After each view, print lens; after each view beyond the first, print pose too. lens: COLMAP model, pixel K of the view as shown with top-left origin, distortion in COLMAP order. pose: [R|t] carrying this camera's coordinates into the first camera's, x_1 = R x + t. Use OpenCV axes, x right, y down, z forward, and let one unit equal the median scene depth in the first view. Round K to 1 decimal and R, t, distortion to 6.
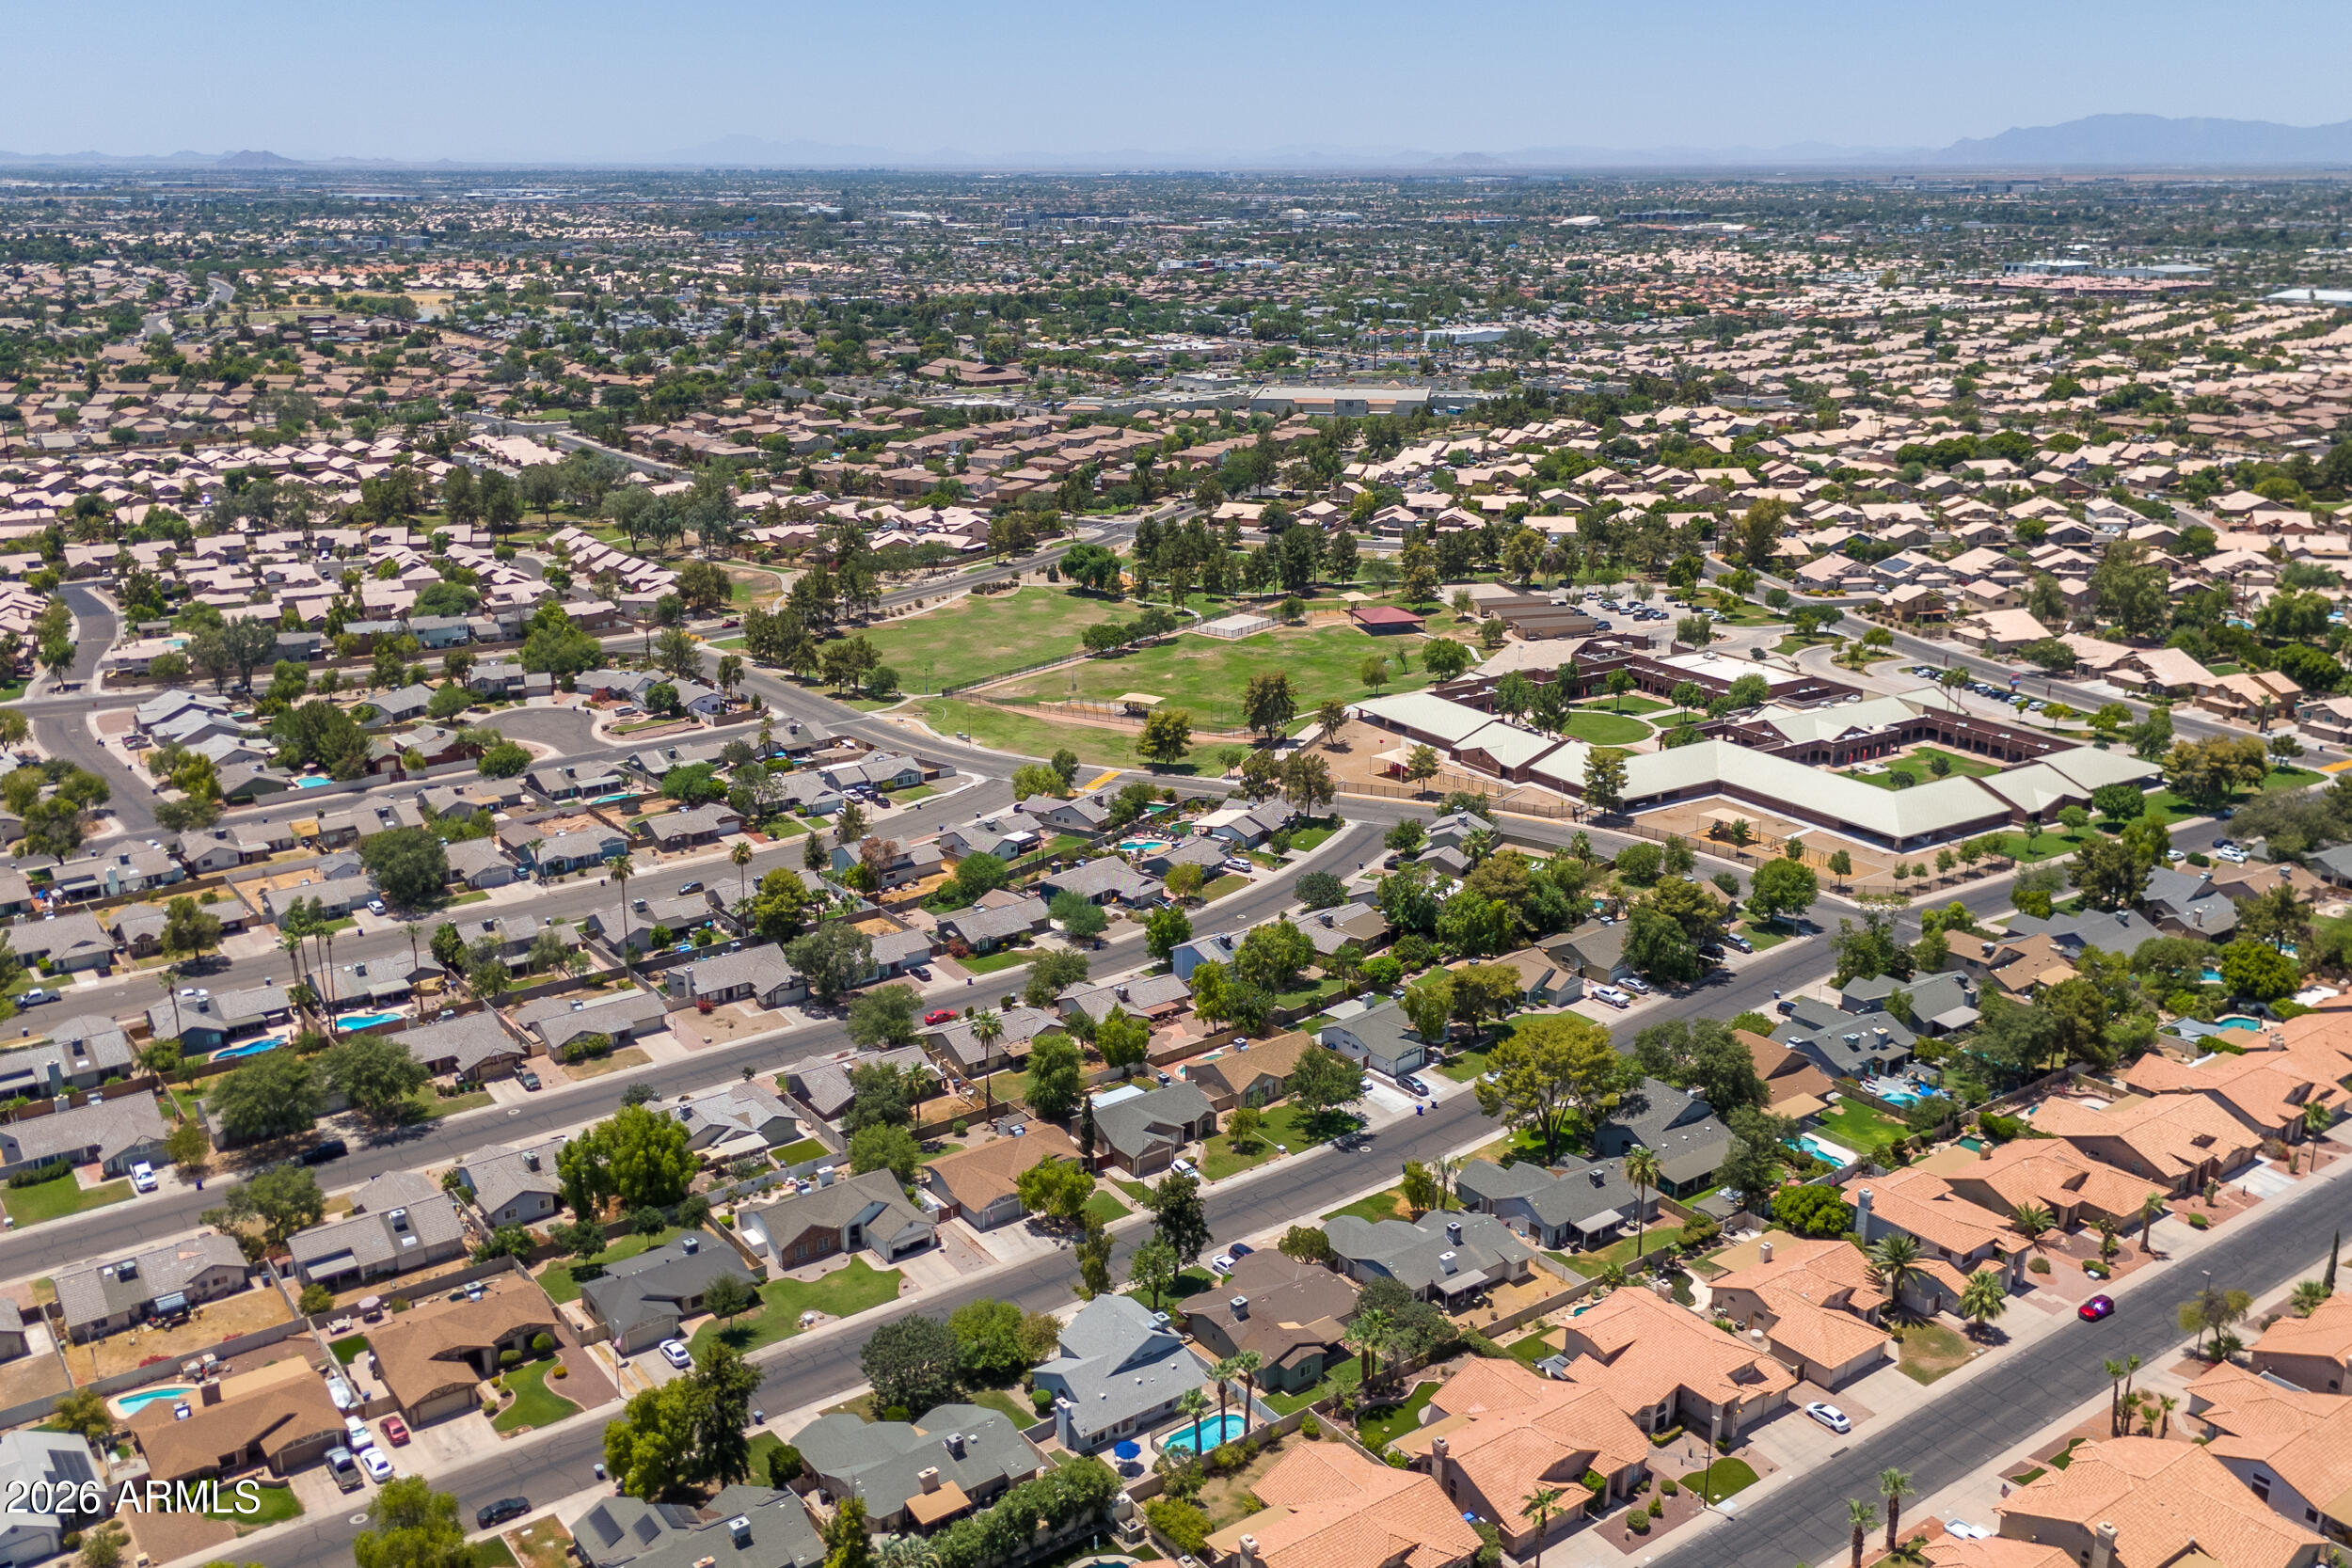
lens RADIAL K [[2191.2, 0, 1248.8], [0, 2191.2, 782.6], [0, 0, 1]] dist [0.114580, -0.197012]
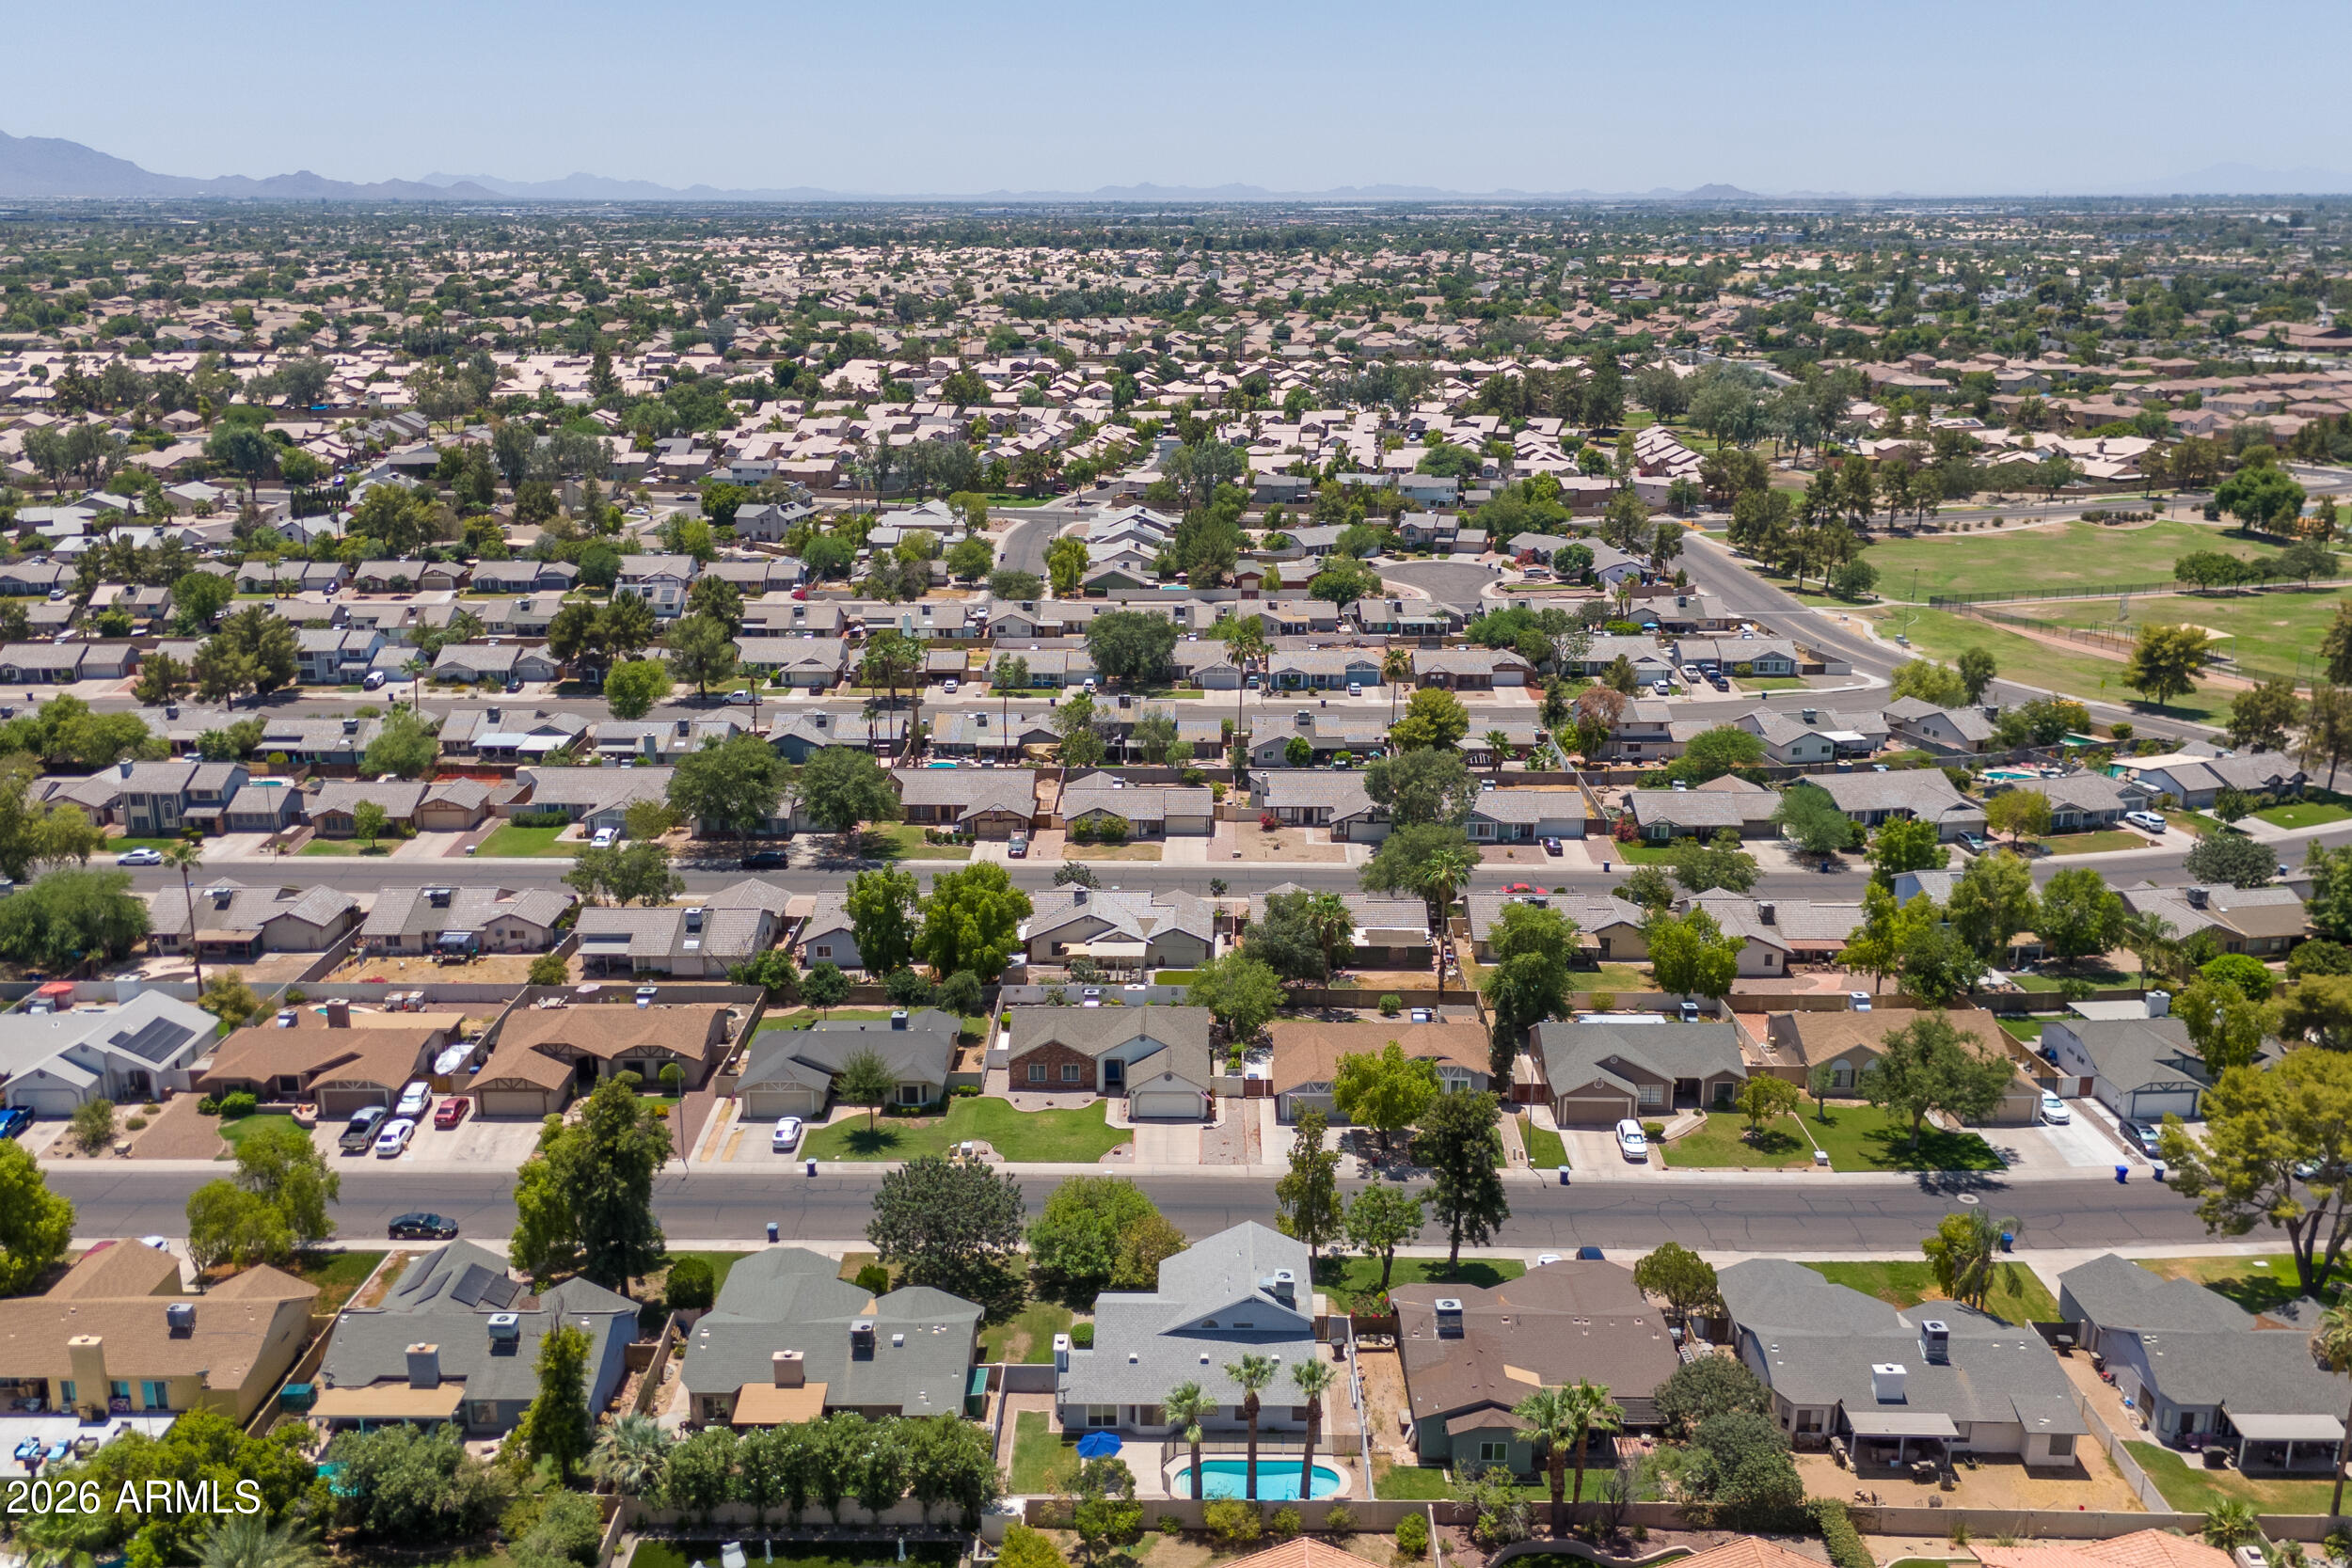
lens RADIAL K [[2132.8, 0, 1176.0], [0, 2132.8, 784.0], [0, 0, 1]] dist [0.113653, -0.191003]
pose [[0.767764, 0.157003, -0.621200, 0.204033], [-0.178152, 0.983593, 0.028410, 0.070872], [0.615468, 0.088856, 0.783137, 0.367209]]
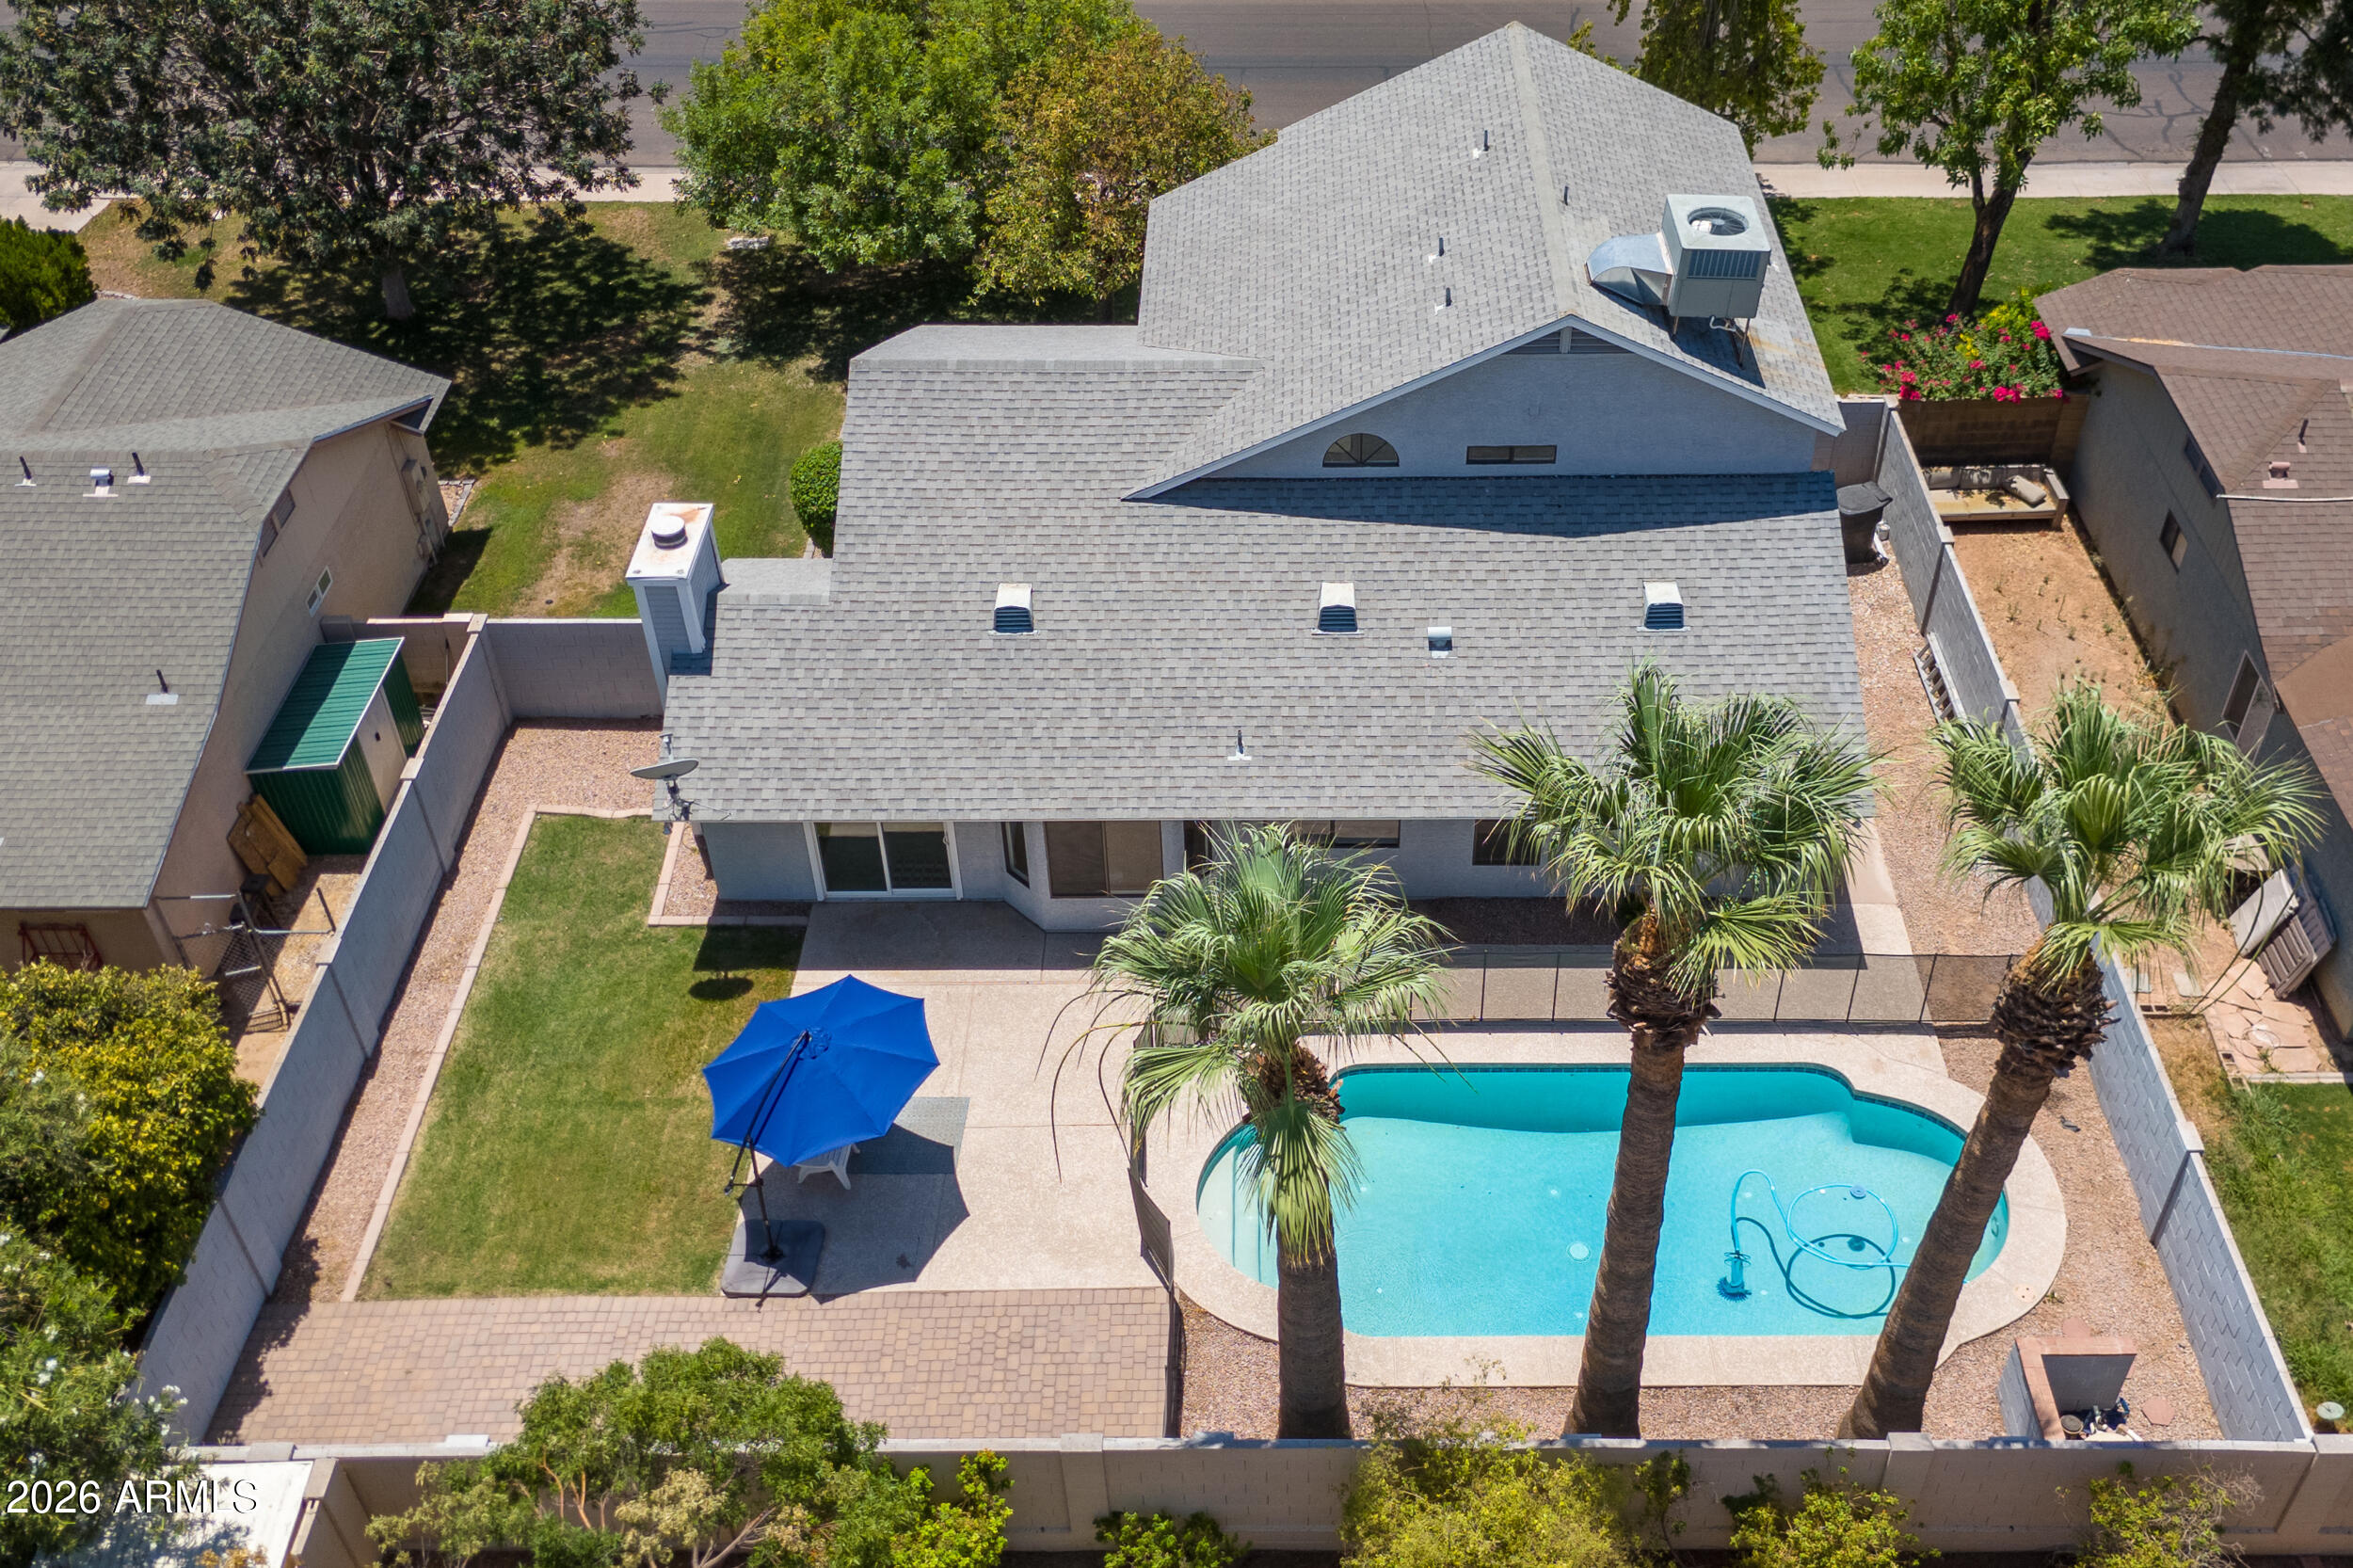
lens RADIAL K [[2192.3, 0, 1249.4], [0, 2192.3, 782.6], [0, 0, 1]] dist [0.114580, -0.197012]
pose [[0.767531, 0.391135, -0.507848, 0.014325], [-0.168366, 0.887454, 0.429043, 0.158637], [0.618506, -0.243800, 0.747002, 0.633037]]
